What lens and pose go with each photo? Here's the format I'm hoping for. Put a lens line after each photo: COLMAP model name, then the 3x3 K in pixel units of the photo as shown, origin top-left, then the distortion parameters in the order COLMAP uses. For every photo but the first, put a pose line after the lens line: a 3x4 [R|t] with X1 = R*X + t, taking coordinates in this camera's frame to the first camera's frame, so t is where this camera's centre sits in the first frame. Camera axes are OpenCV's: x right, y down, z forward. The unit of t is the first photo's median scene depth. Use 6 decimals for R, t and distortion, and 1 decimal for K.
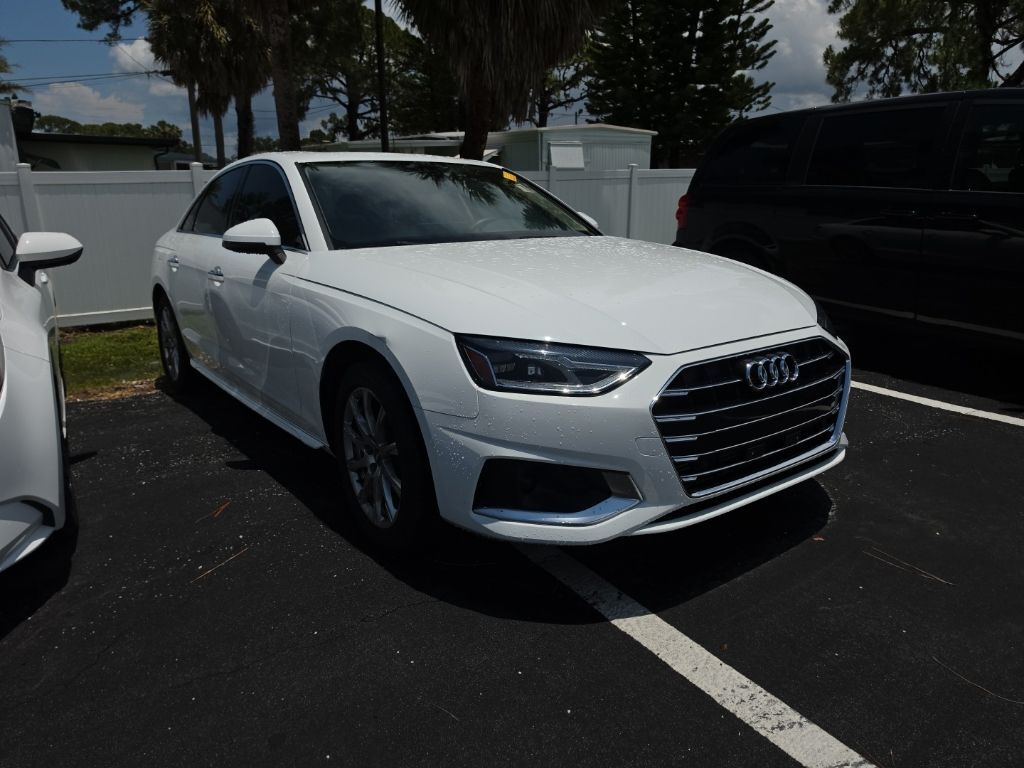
lens RADIAL K [[718.1, 0, 511.7], [0, 718.1, 379.0], [0, 0, 1]] dist [-0.000994, -0.002033]
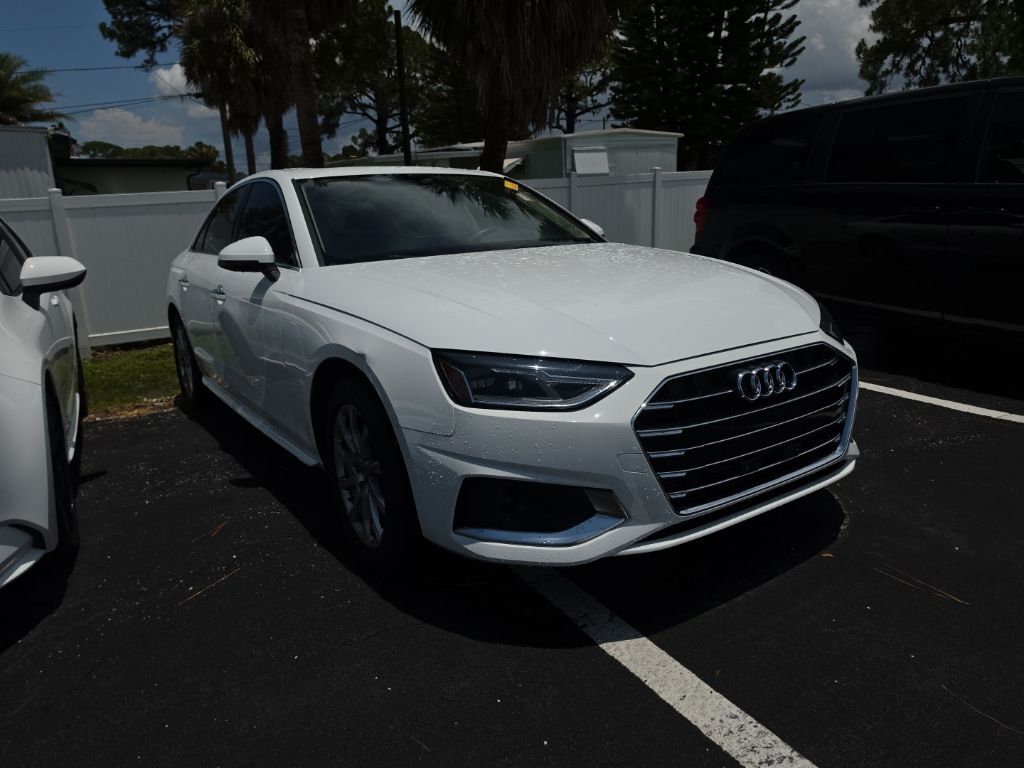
lens RADIAL K [[718.1, 0, 511.7], [0, 718.1, 379.0], [0, 0, 1]] dist [-0.000994, -0.002033]
pose [[0.998308, -0.020359, -0.054467, 0.046588], [0.019779, 0.999742, -0.011166, -0.005397], [0.054681, 0.010070, 0.998453, 0.018457]]
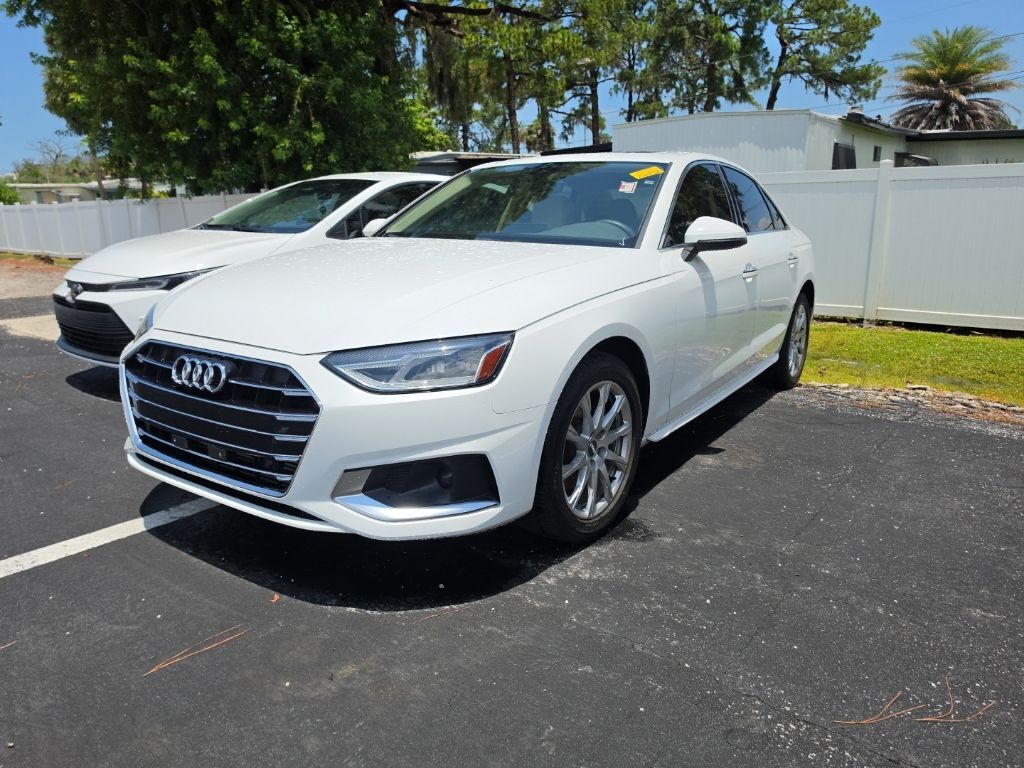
lens RADIAL K [[718.1, 0, 511.7], [0, 718.1, 379.0], [0, 0, 1]] dist [-0.000994, -0.002033]
pose [[0.320953, 0.238897, -0.916470, 0.856584], [-0.235021, 0.957487, 0.167283, -0.164736], [0.917472, 0.161700, 0.363454, 0.623253]]
